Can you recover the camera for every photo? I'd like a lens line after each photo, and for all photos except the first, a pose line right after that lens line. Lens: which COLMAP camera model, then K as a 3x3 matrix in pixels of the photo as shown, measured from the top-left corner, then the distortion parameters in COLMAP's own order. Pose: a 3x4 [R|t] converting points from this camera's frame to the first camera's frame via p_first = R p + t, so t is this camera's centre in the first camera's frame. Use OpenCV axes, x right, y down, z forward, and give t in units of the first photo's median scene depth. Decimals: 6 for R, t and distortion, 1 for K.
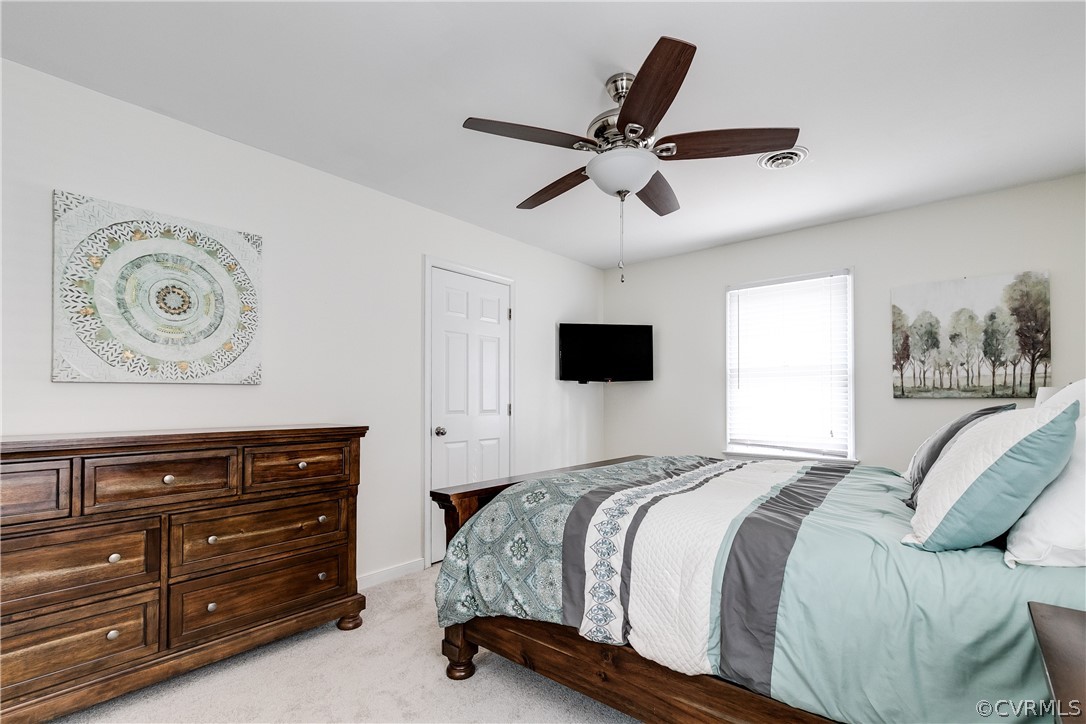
lens RADIAL K [[511.3, 0, 541.5], [0, 511.3, 392.9], [0, 0, 1]] dist [0.004322, 0.000197]
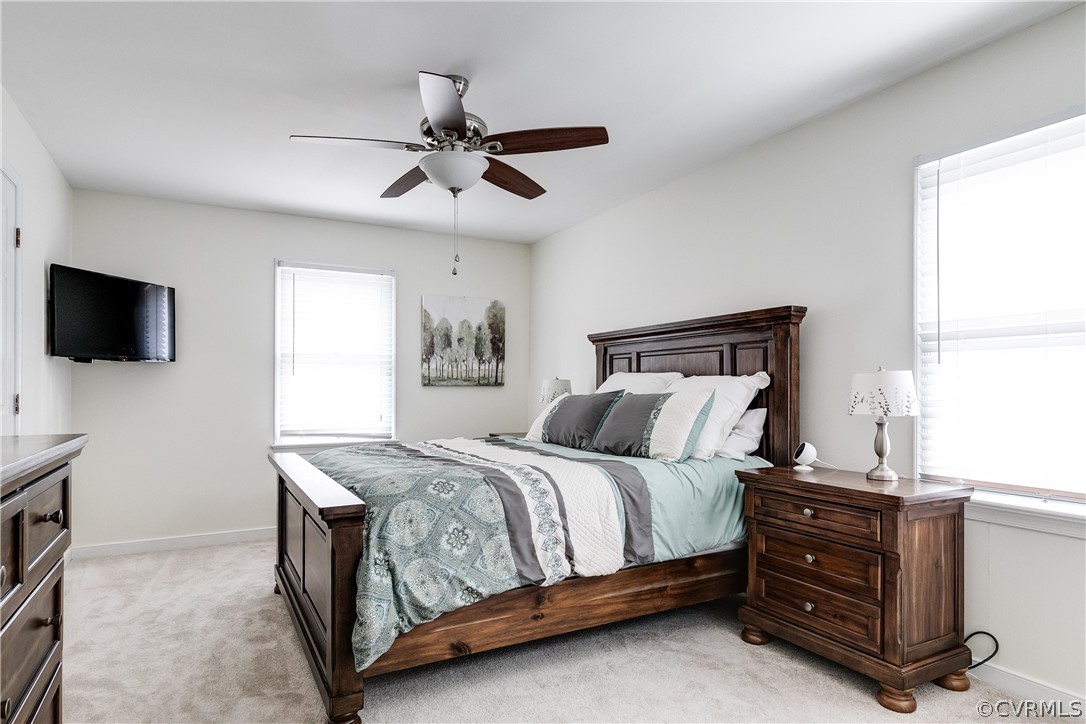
lens RADIAL K [[603.5, 0, 541.1], [0, 603.5, 389.4], [0, 0, 1]] dist [0.020098, 0.000473]
pose [[0.354988, -0.003867, 0.934863, -0.610750], [-0.011902, 0.999892, 0.008656, 0.003315], [-0.934795, -0.014200, 0.354903, 0.252018]]
